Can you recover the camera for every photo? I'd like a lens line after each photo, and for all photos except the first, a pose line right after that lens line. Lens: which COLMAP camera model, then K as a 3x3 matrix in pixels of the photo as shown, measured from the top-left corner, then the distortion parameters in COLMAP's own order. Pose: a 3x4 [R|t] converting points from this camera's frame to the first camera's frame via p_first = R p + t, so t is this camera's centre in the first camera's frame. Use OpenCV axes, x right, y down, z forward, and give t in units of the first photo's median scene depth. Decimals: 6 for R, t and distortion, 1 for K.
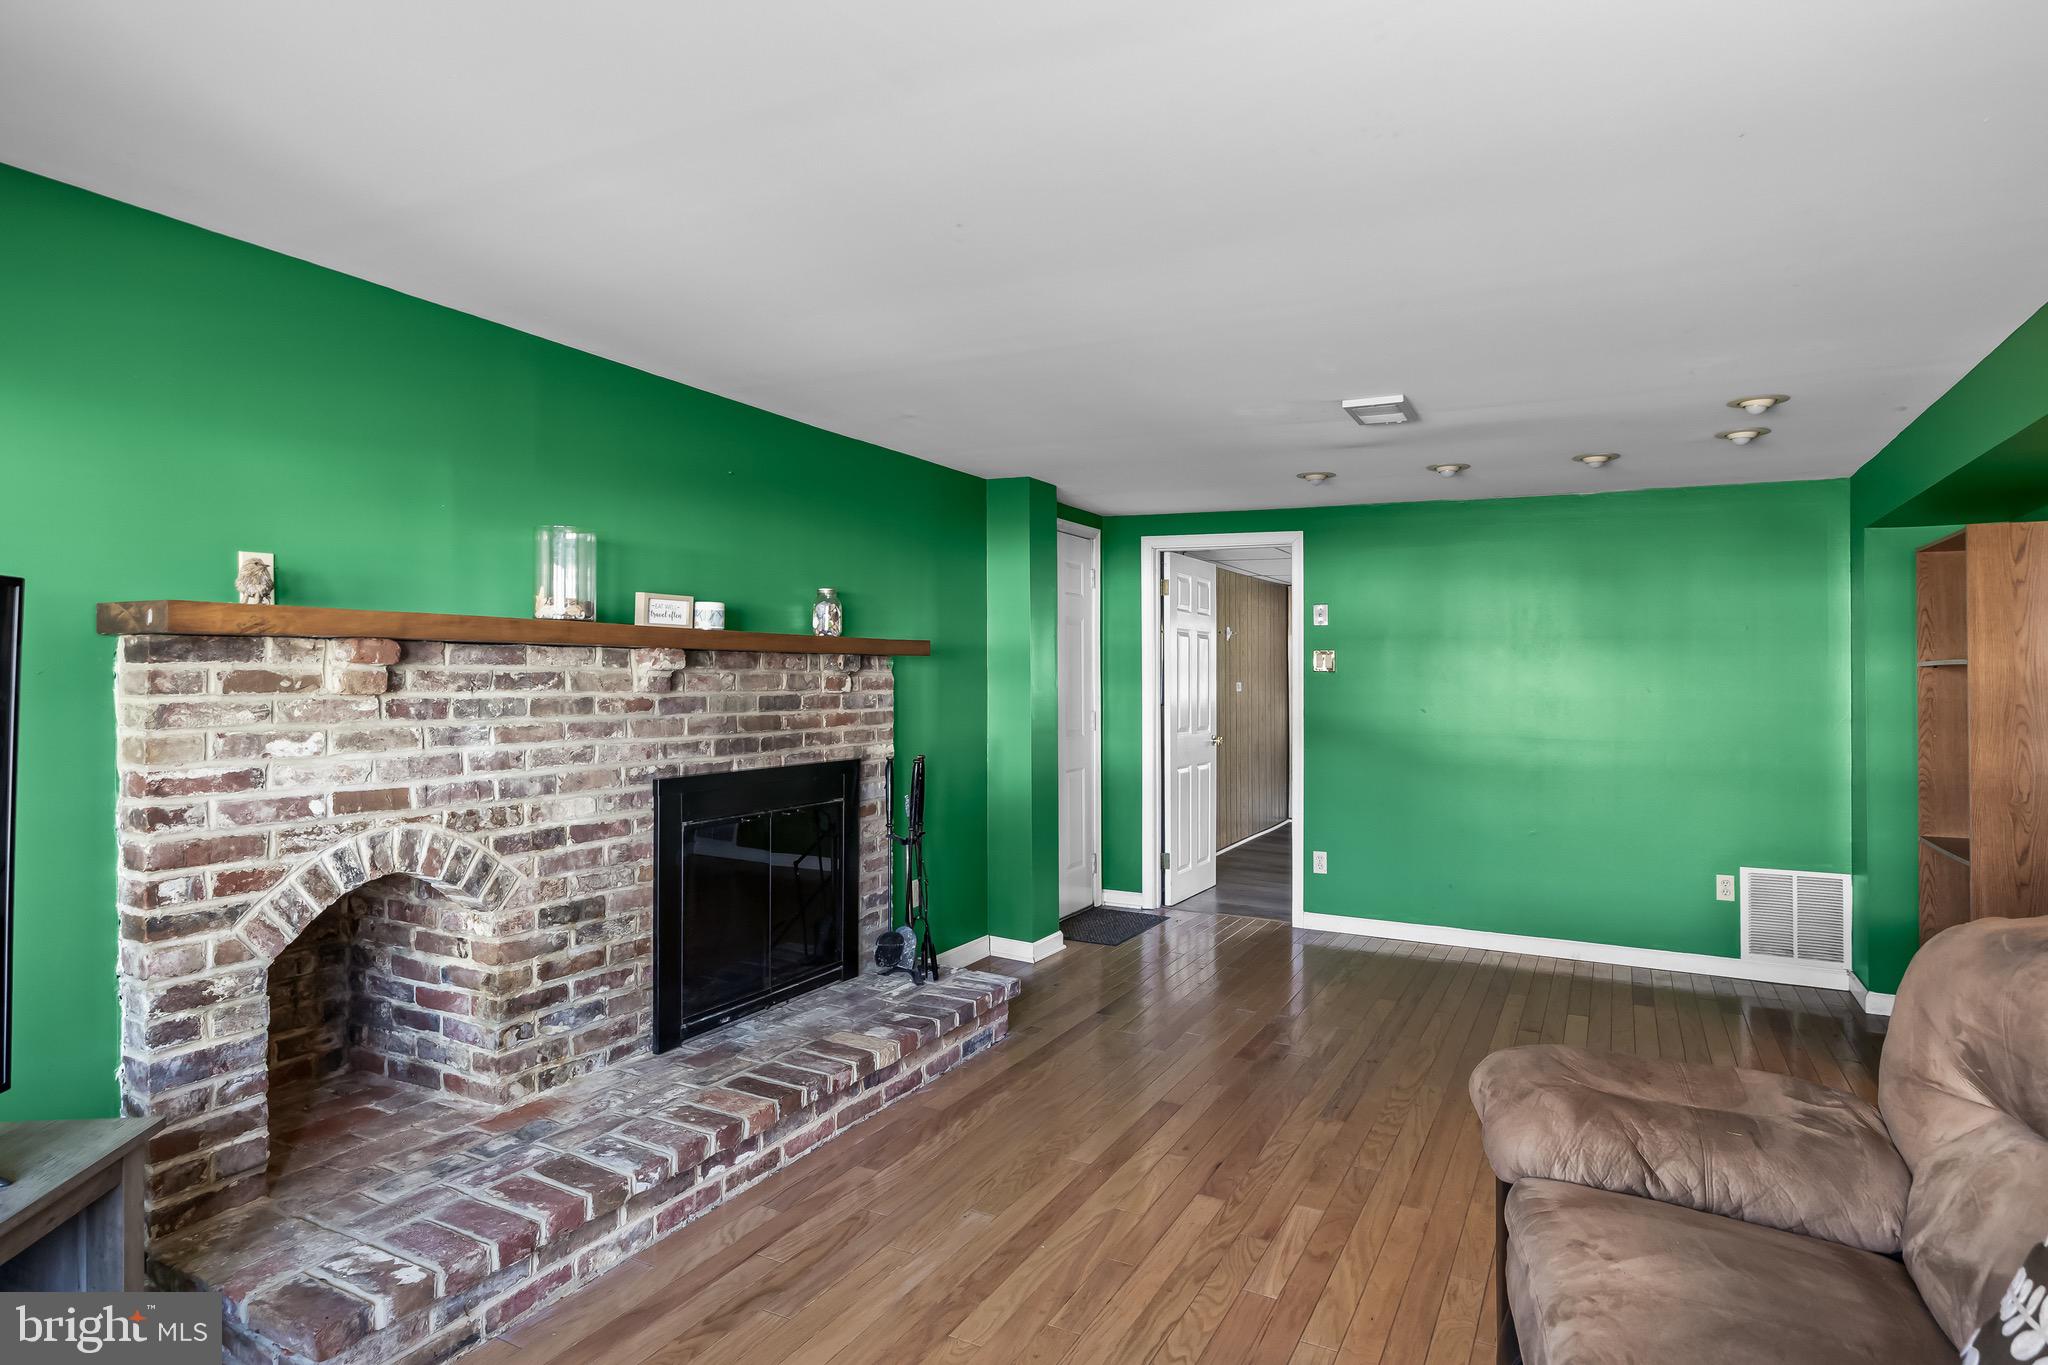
lens RADIAL K [[1157.1, 0, 1022.8], [0, 1157.1, 678.2], [0, 0, 1]] dist [0.029281, -0.001449]
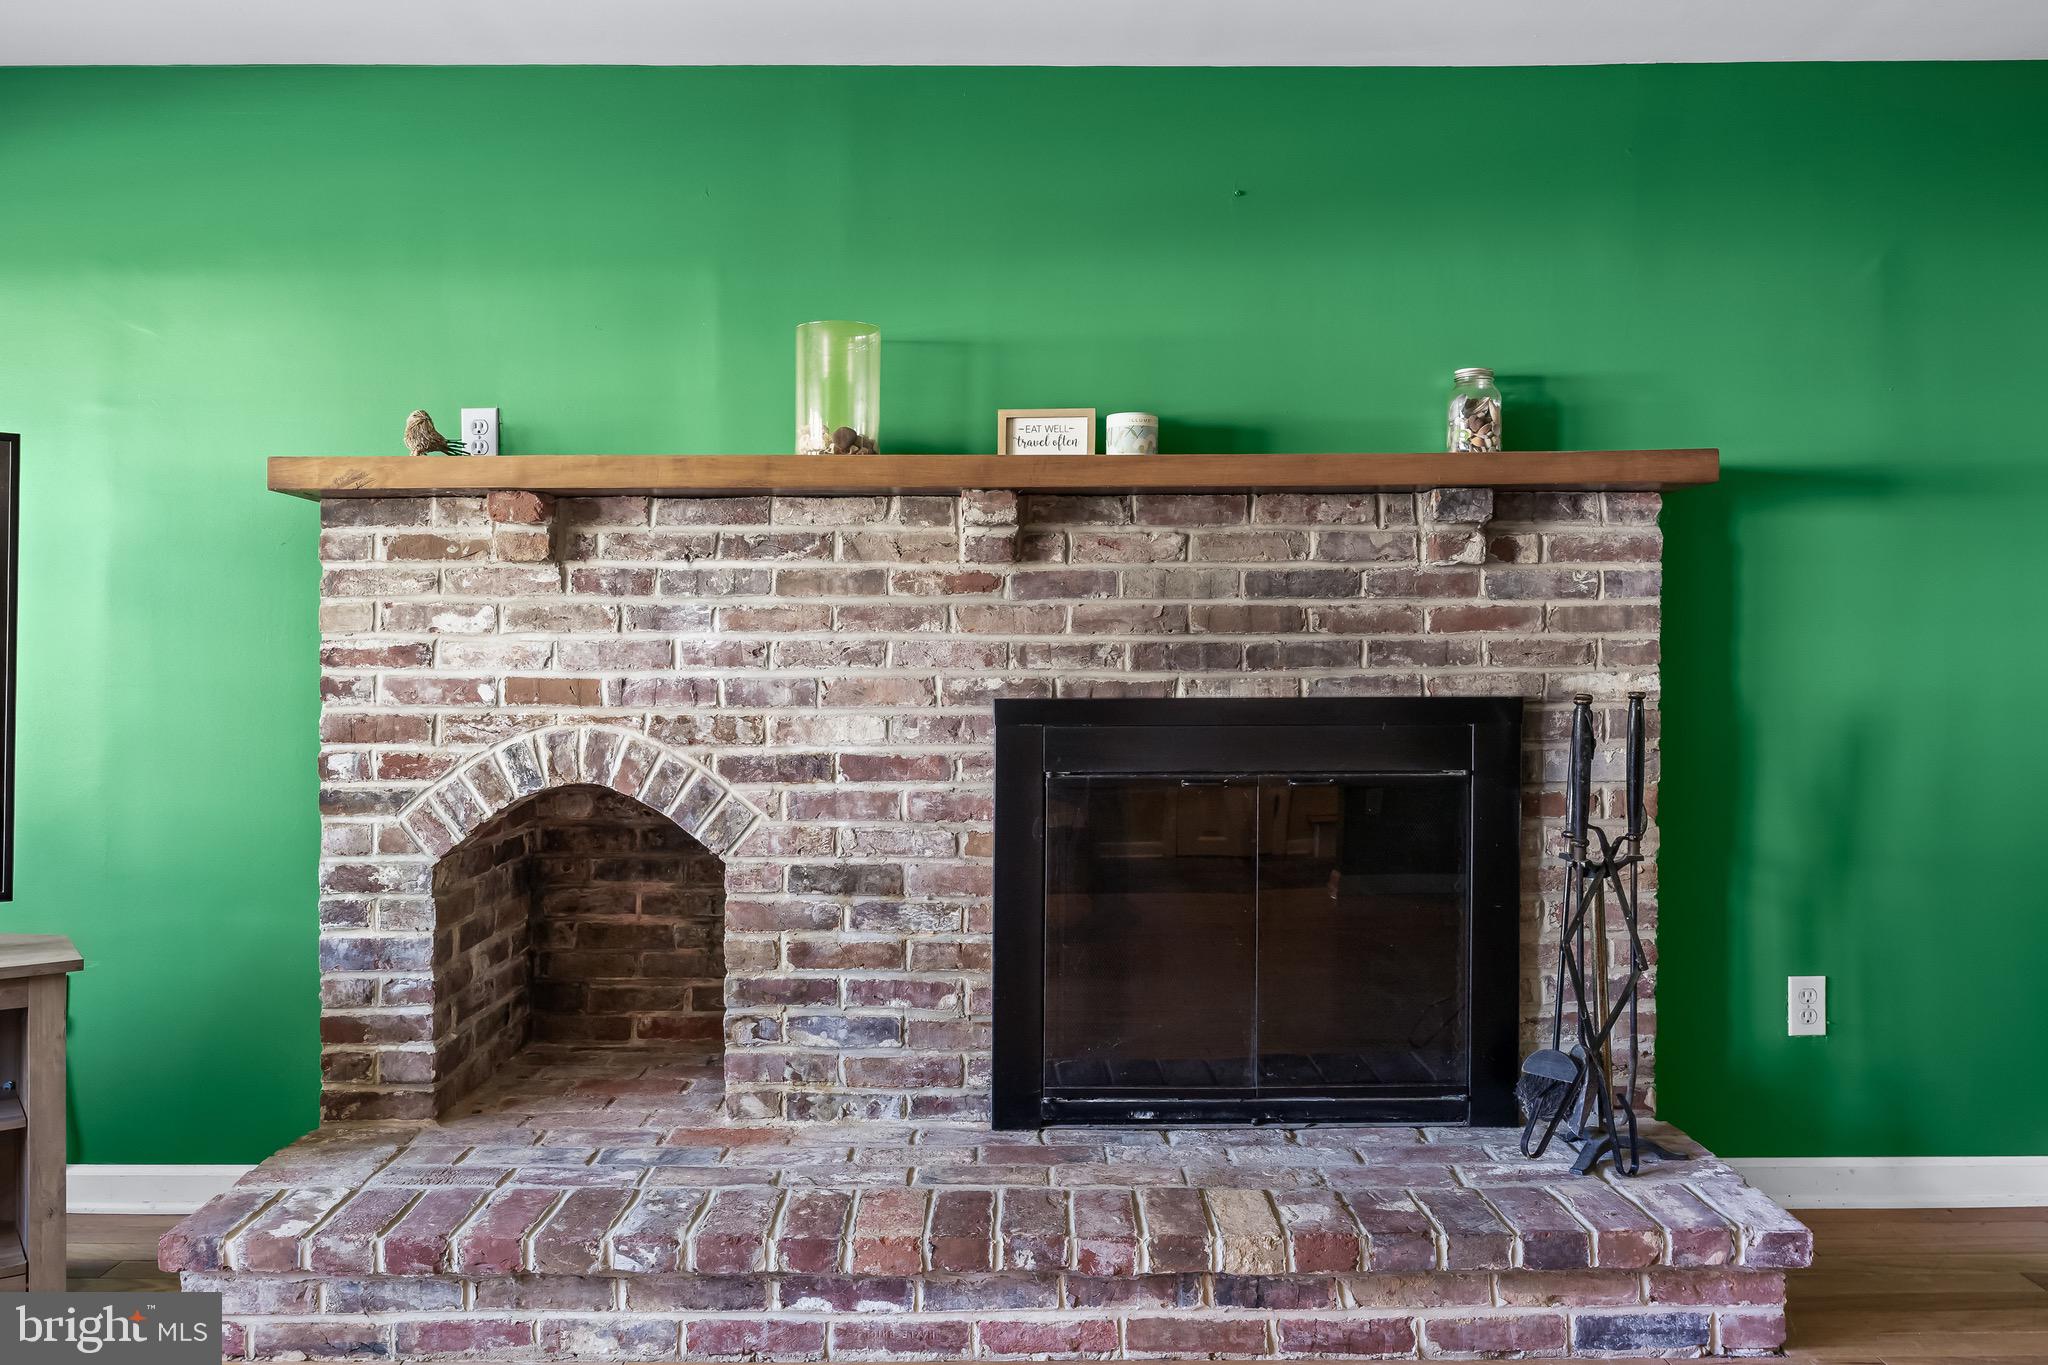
lens RADIAL K [[1615.2, 0, 1024.2], [0, 1615.2, 679.1], [0, 0, 1]] dist [0.001537, 0.000175]
pose [[0.455686, -0.003335, -0.890134, 0.536175], [0.003106, 0.999993, -0.002157, 0.087519], [0.890135, -0.001781, 0.455693, 0.681708]]
